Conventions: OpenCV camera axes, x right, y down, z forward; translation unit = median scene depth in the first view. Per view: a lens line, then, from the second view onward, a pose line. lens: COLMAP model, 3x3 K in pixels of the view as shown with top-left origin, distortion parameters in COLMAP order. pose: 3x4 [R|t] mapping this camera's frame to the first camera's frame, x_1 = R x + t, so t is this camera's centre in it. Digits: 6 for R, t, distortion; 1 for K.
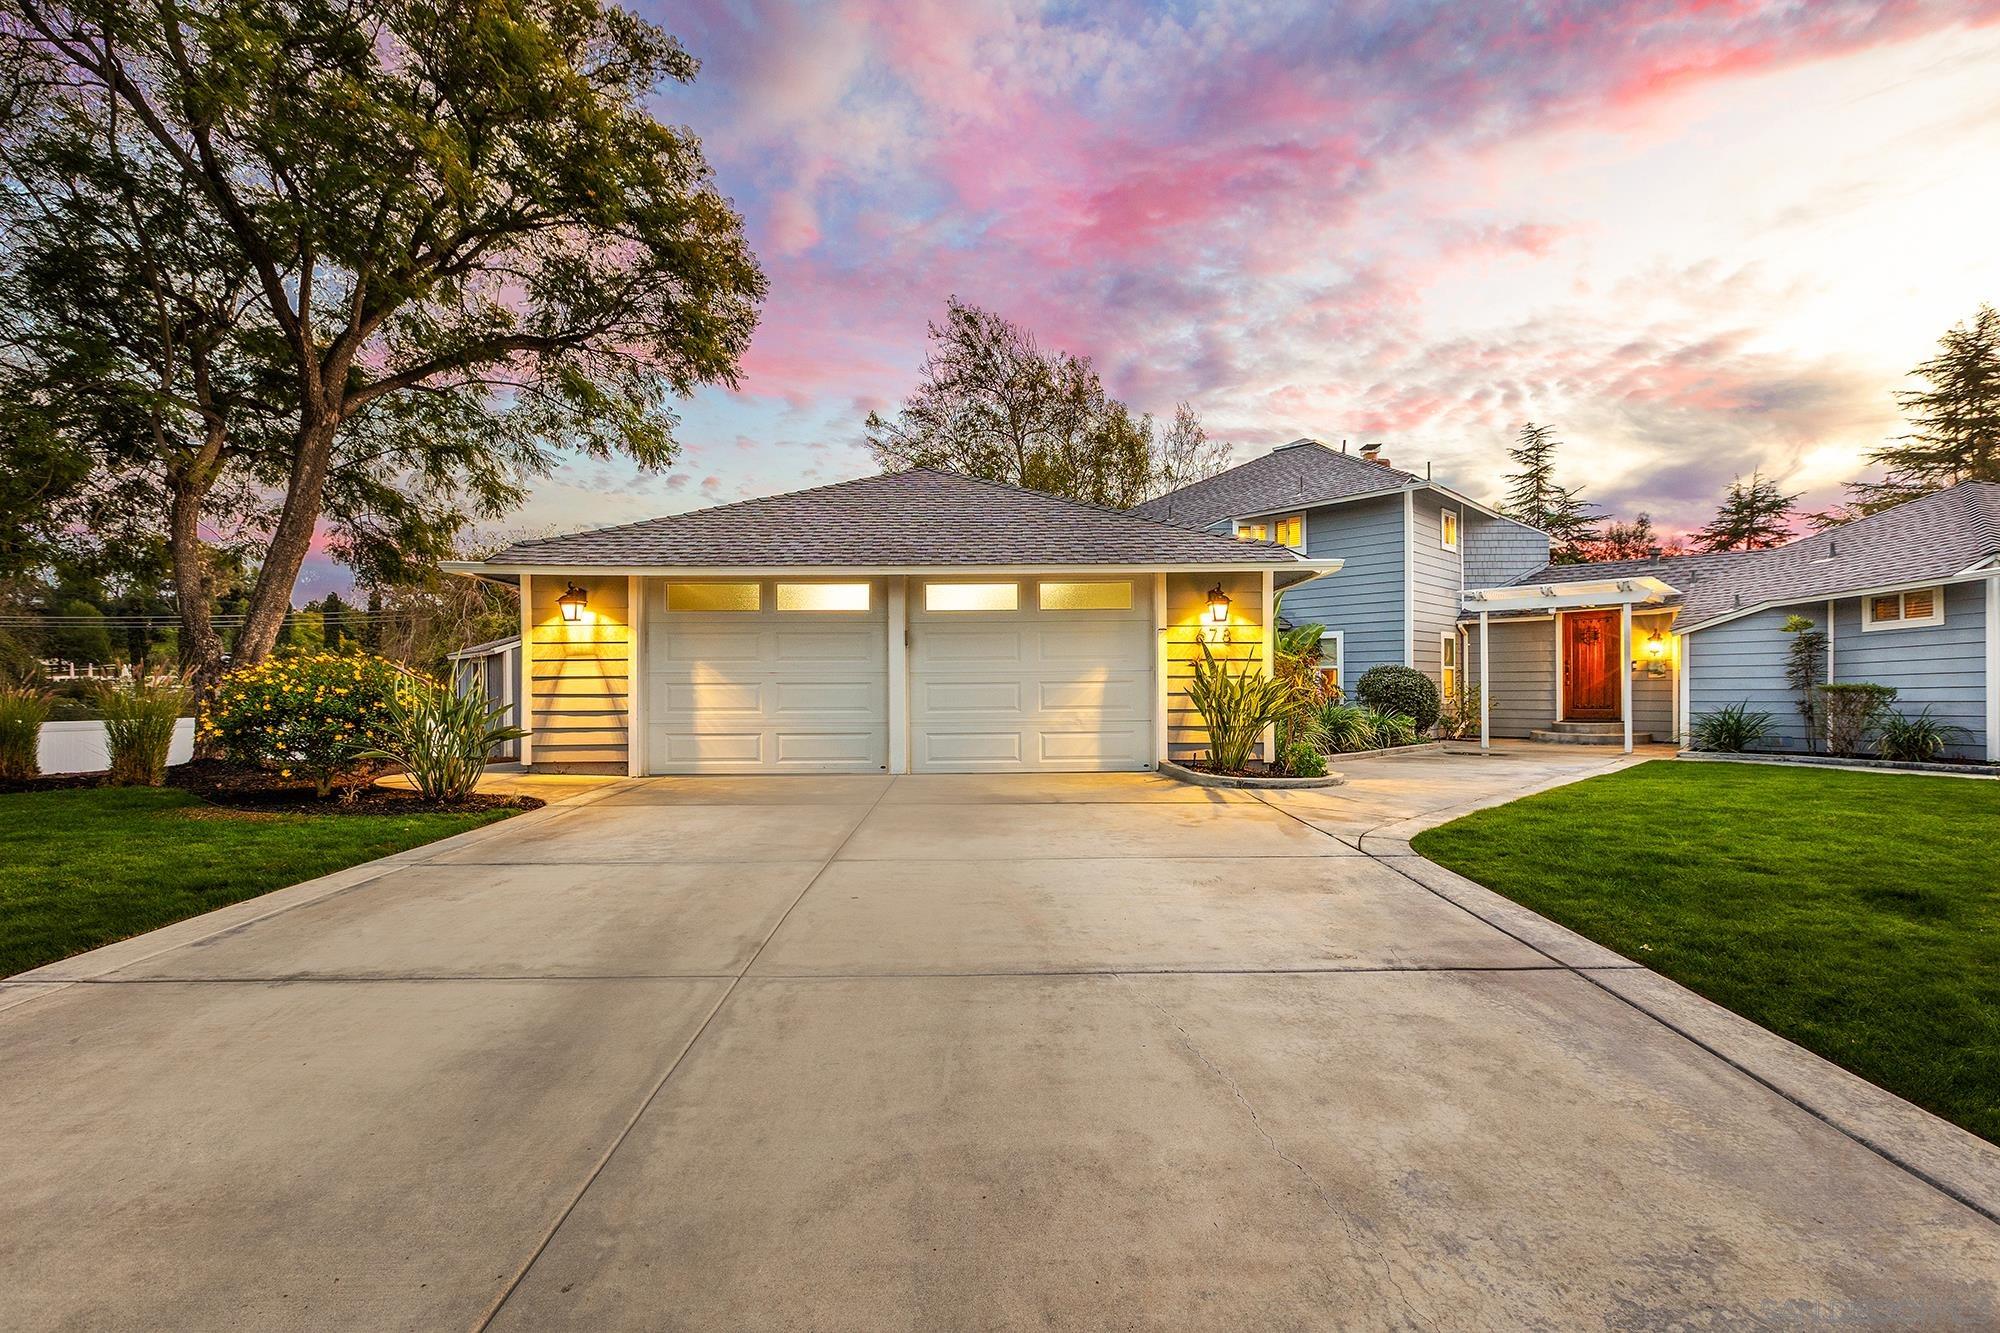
lens RADIAL K [[905.8, 0, 1021.0], [0, 905.8, 677.4], [0, 0, 1]] dist [0.003815, 0.000350]
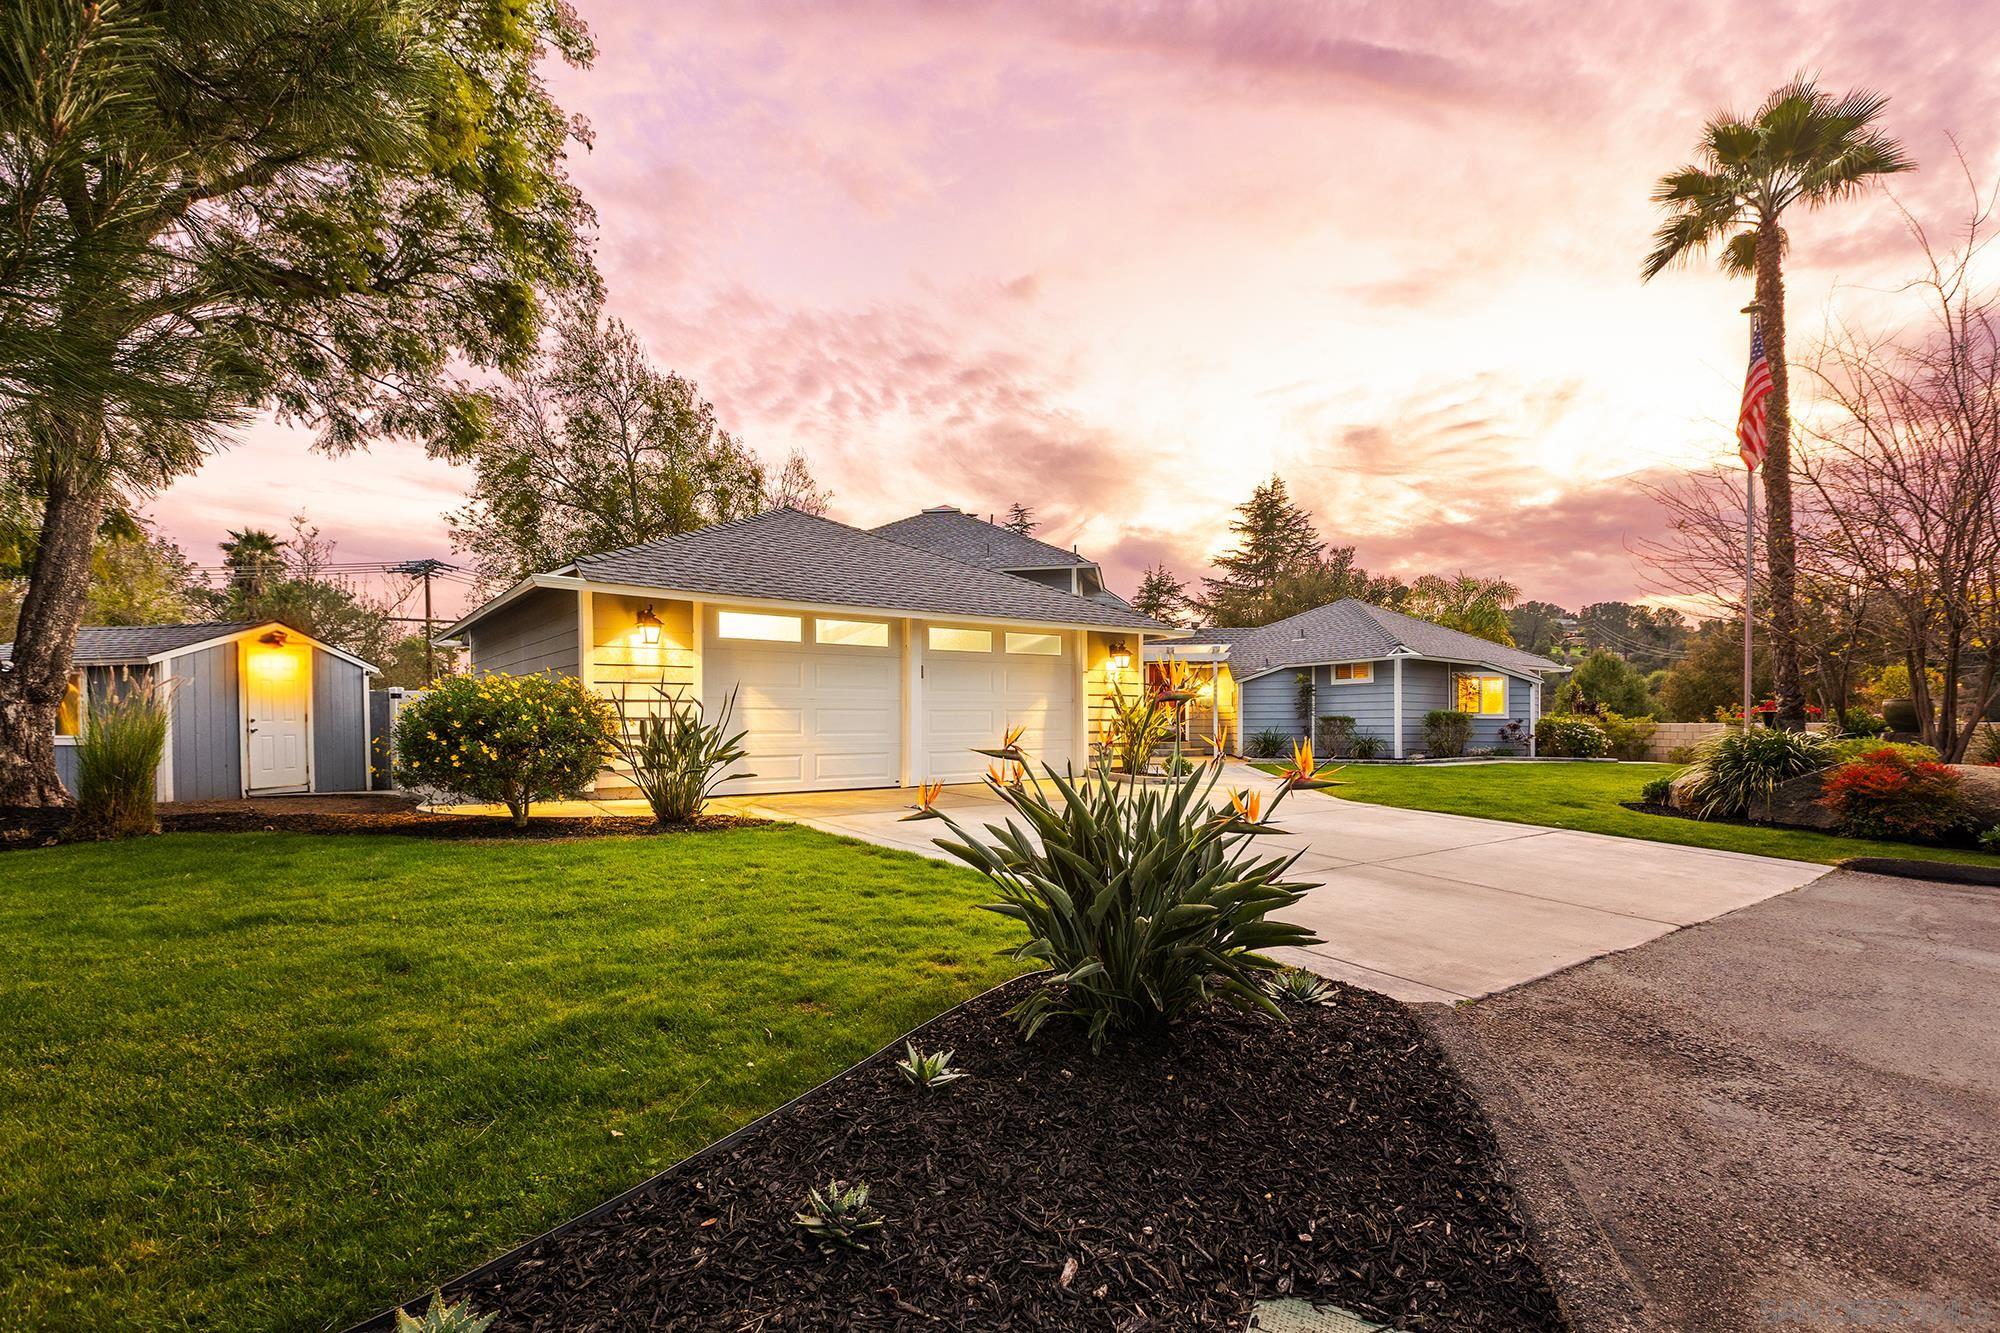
lens RADIAL K [[905.8, 0, 995.7], [0, 905.8, 739.5], [0, 0, 1]] dist [0.003815, 0.000350]
pose [[0.818976, -0.008730, 0.573761, -0.508693], [-0.012478, 0.999377, 0.033017, 0.003541], [-0.573692, -0.034200, 0.818357, -0.025854]]
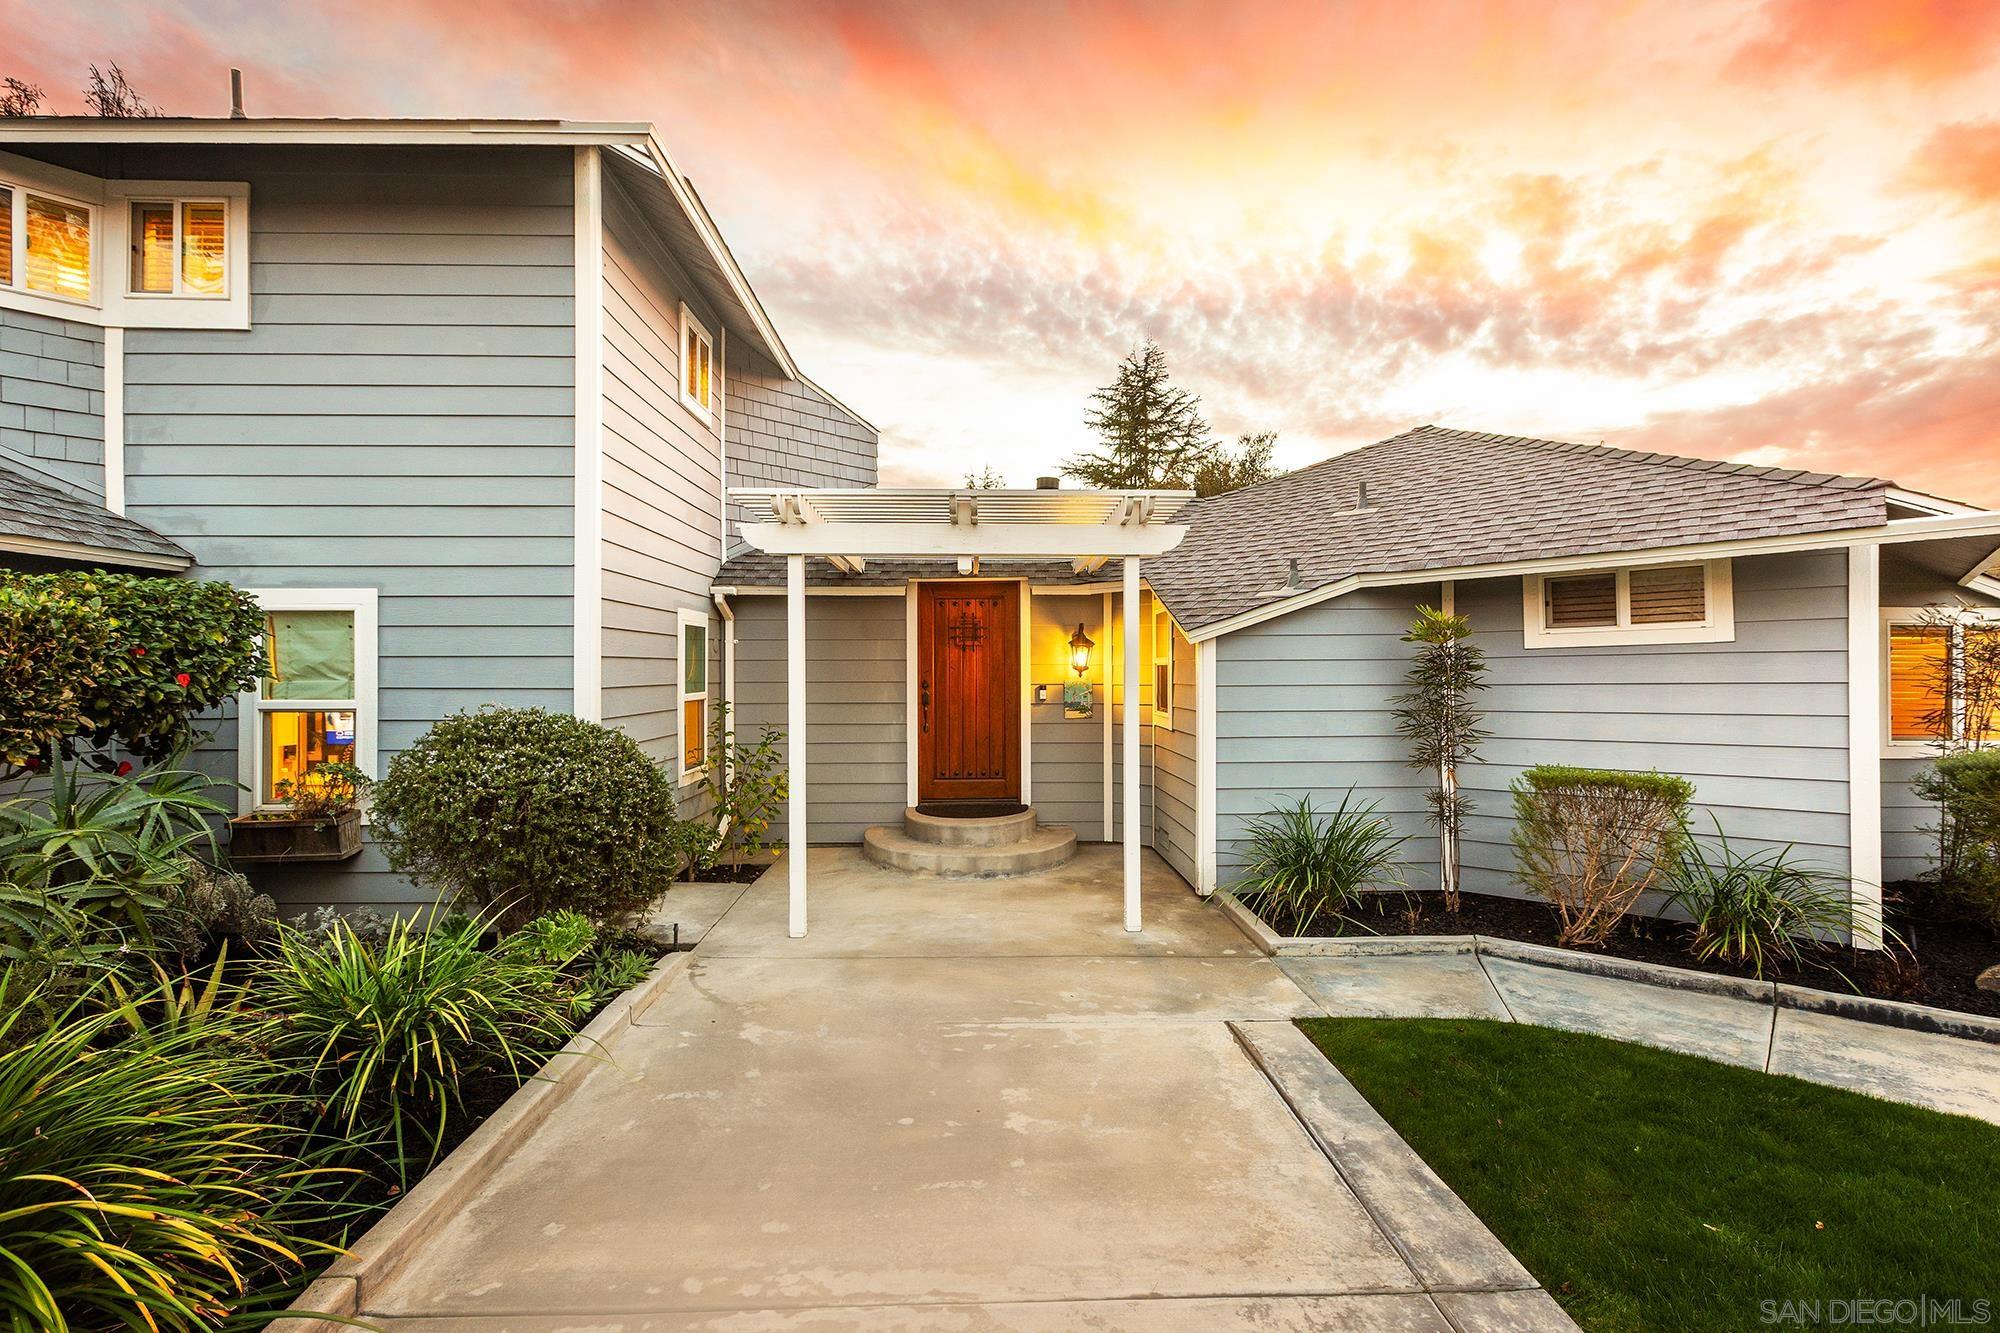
lens RADIAL K [[905.8, 0, 1018.2], [0, 905.8, 668.5], [0, 0, 1]] dist [0.003815, 0.000350]
pose [[0.693457, 0.002426, 0.720494, 0.357153], [-0.010840, 0.999916, 0.007066, -0.036529], [-0.720417, -0.012710, 0.693425, 0.784323]]
